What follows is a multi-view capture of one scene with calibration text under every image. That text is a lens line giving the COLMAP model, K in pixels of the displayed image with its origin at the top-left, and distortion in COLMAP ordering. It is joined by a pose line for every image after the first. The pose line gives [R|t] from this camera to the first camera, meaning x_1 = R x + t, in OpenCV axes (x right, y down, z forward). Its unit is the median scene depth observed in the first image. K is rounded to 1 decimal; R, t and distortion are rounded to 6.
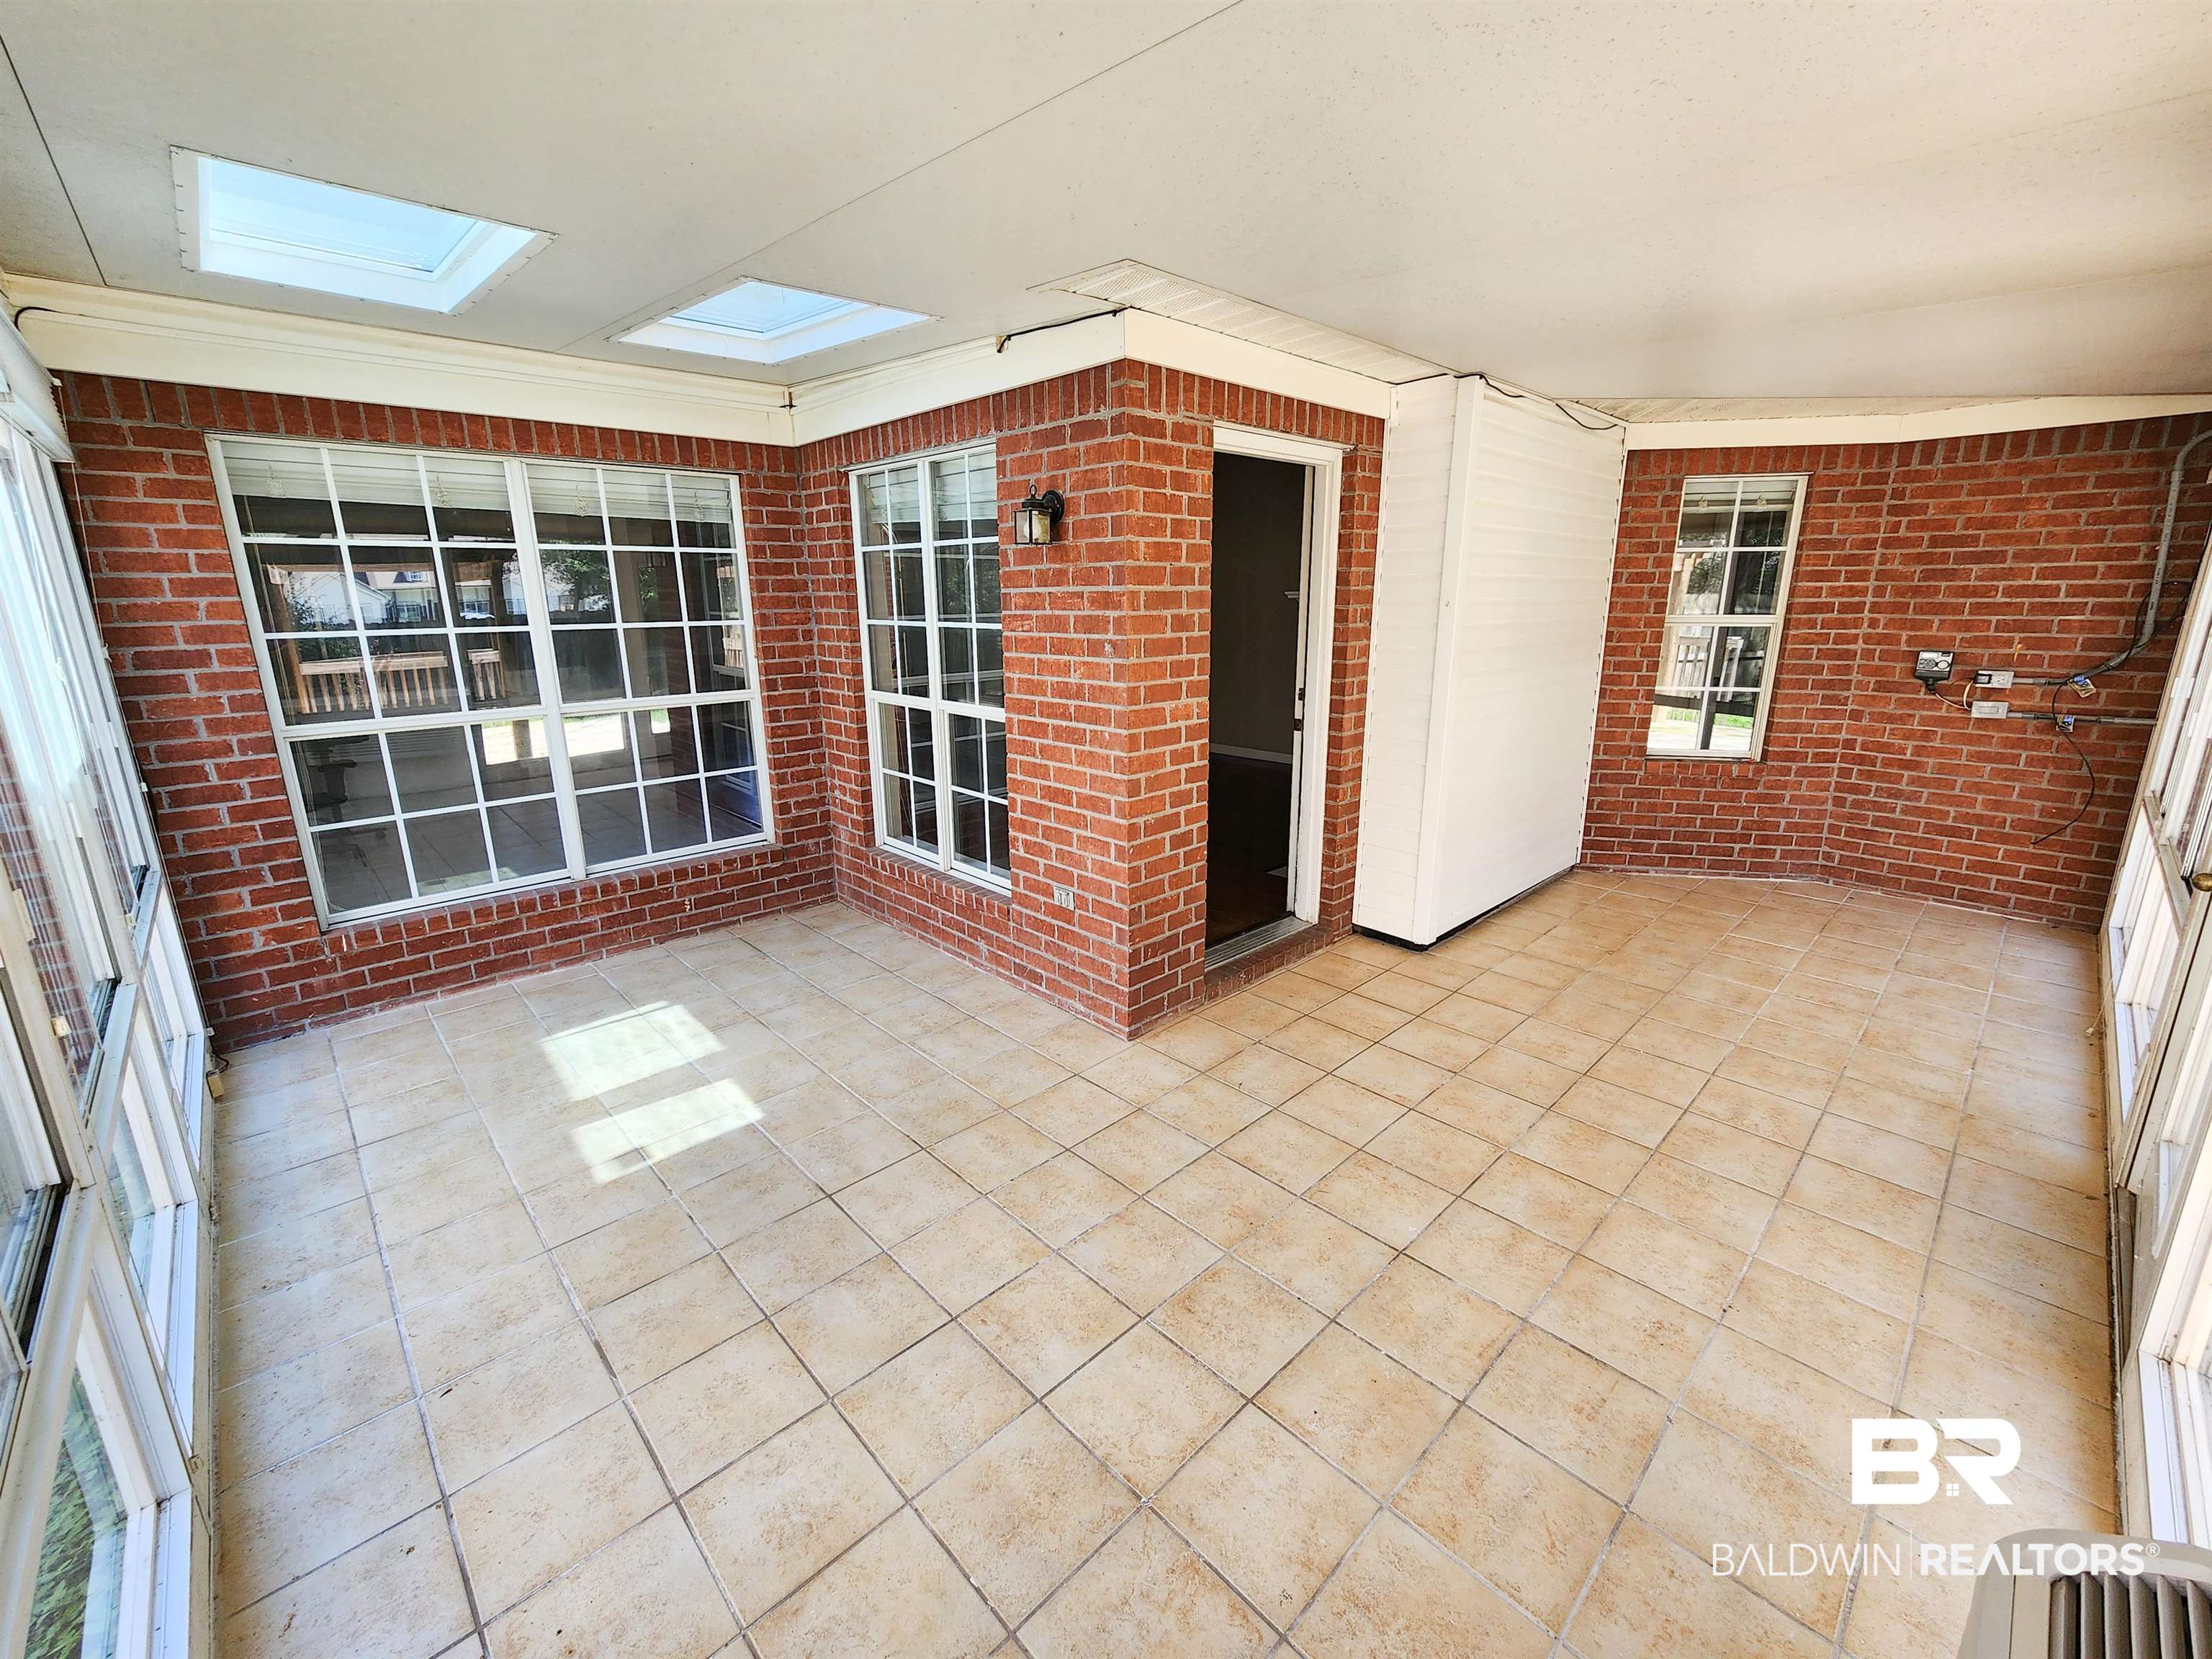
lens RADIAL K [[907.9, 0, 1114.9], [0, 907.9, 820.2], [0, 0, 1]] dist [-0.000842, -0.000097]
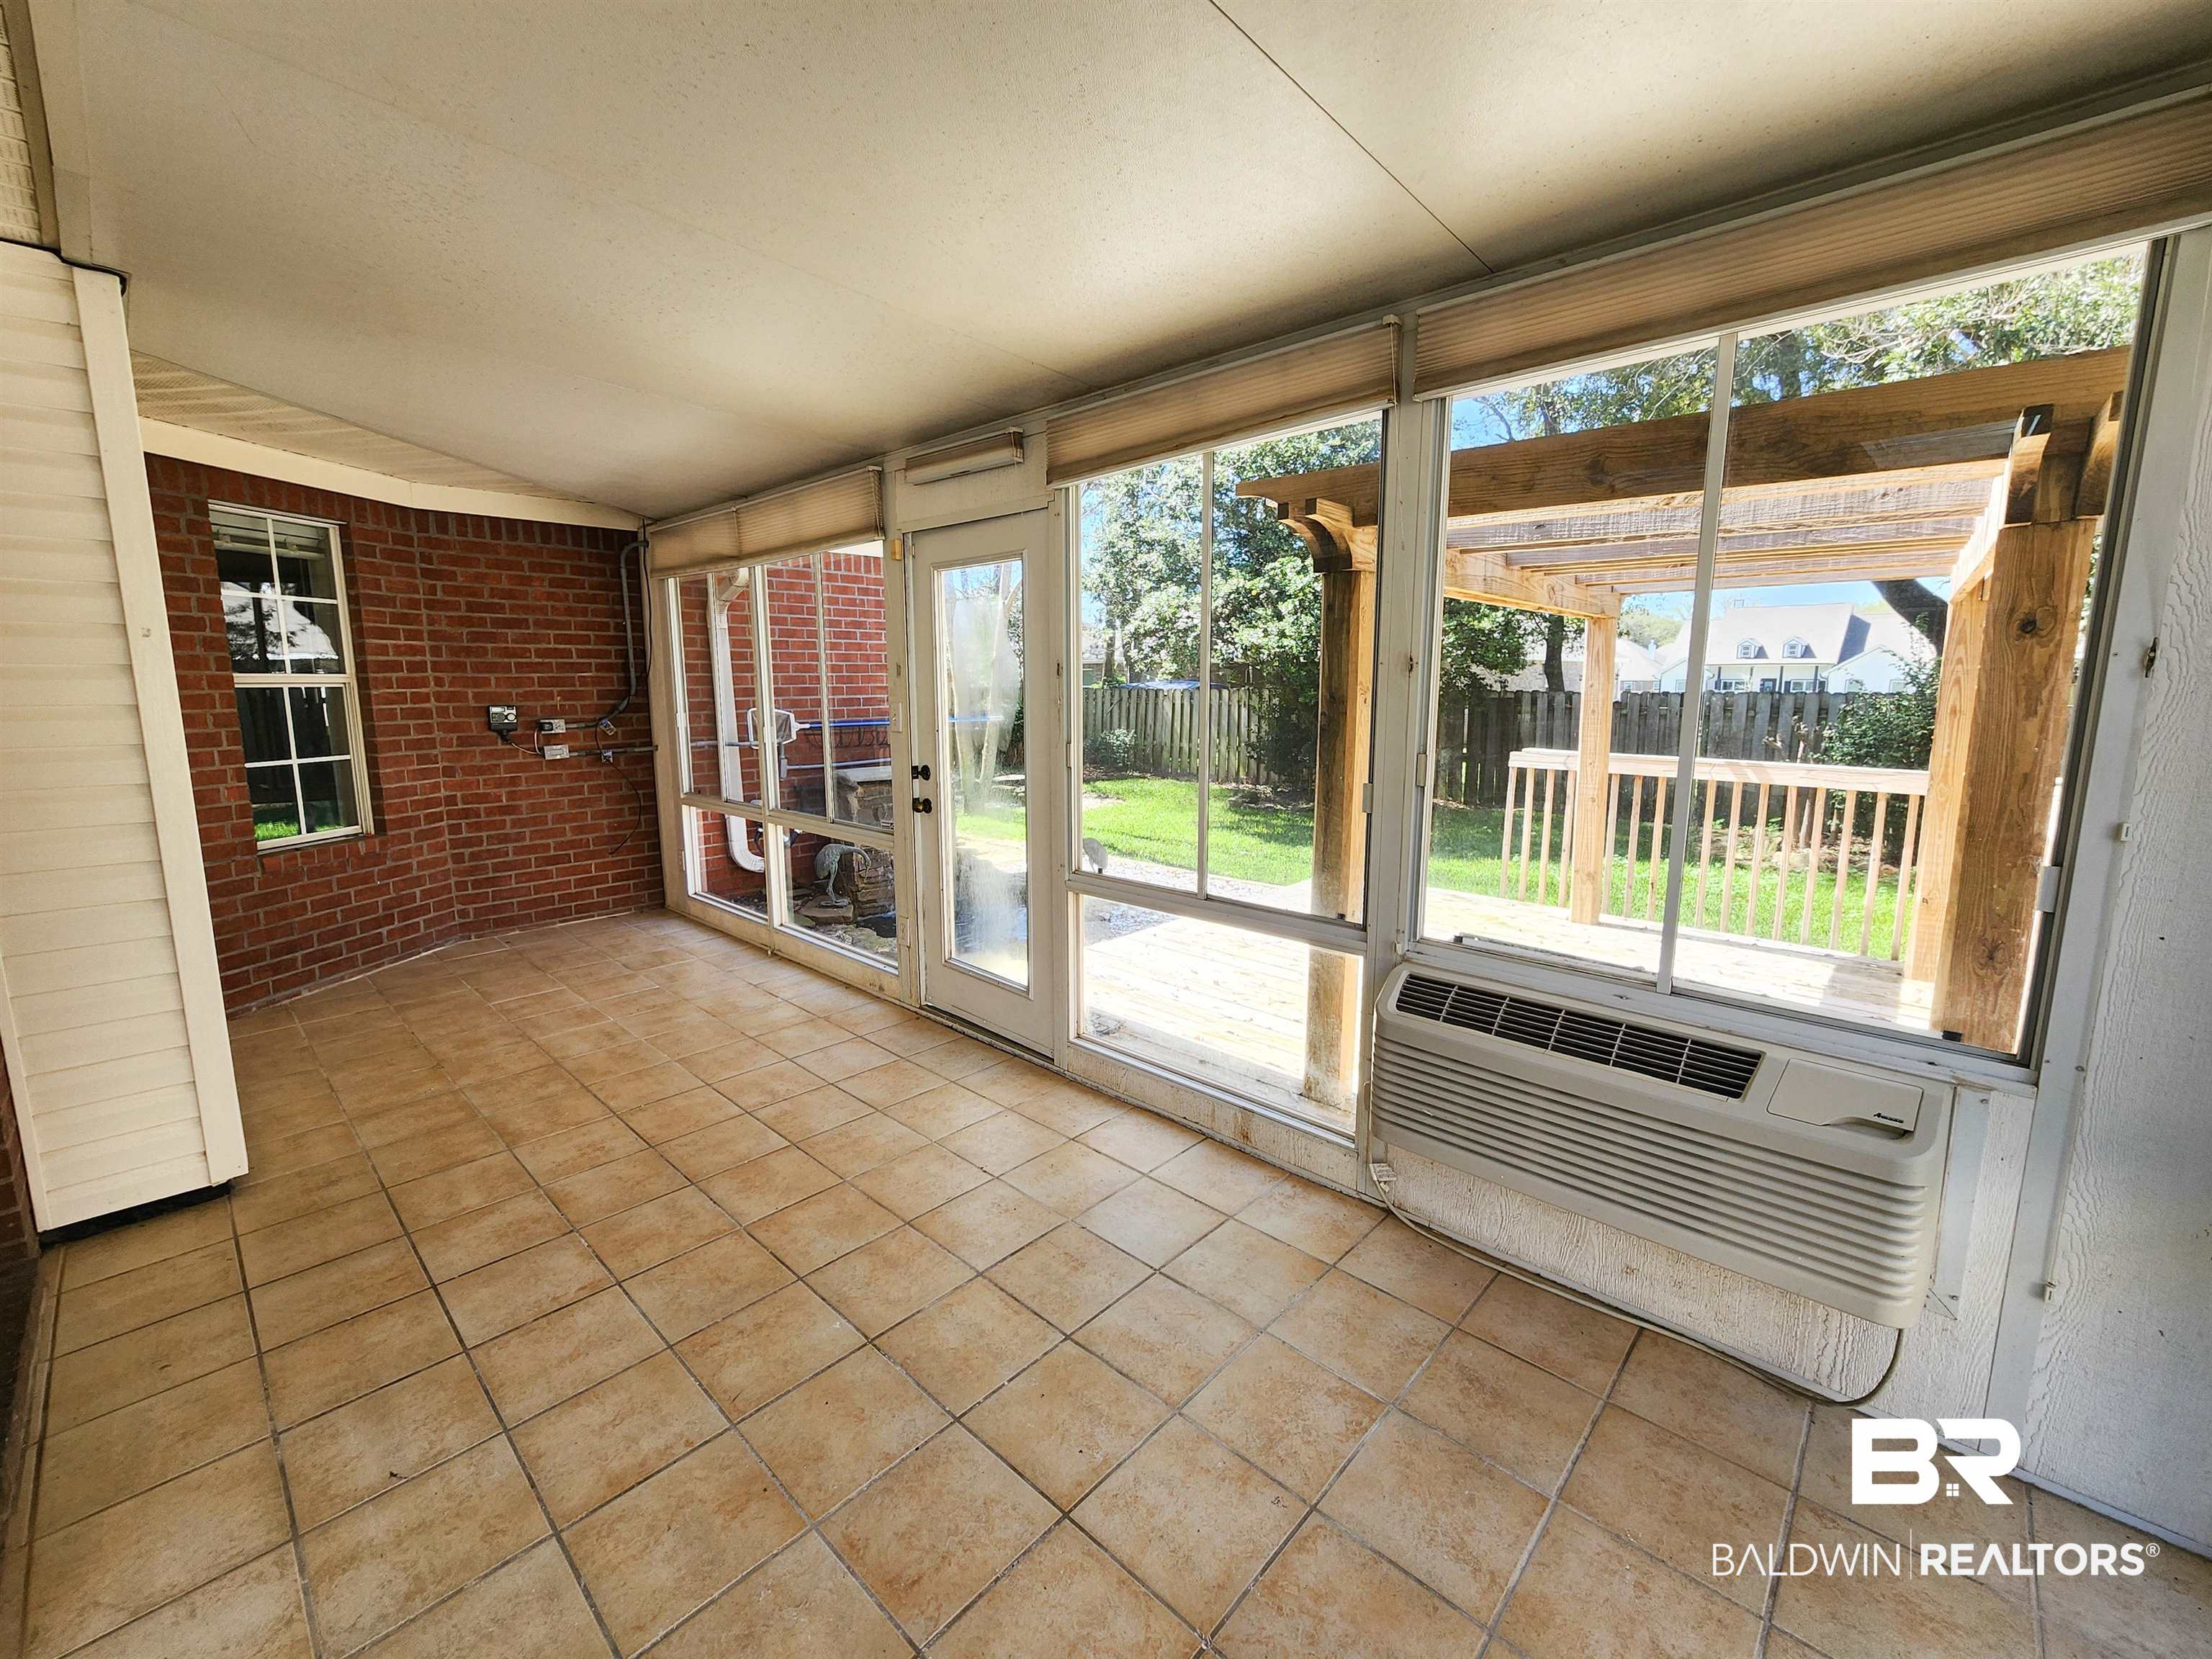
lens RADIAL K [[907.9, 0, 1111.7], [0, 907.9, 819.4], [0, 0, 1]] dist [-0.000842, -0.000097]
pose [[-0.057272, -0.145769, 0.987660, -0.260095], [0.246907, 0.956484, 0.155485, -0.044411], [-0.967345, 0.252765, -0.018788, 0.354626]]
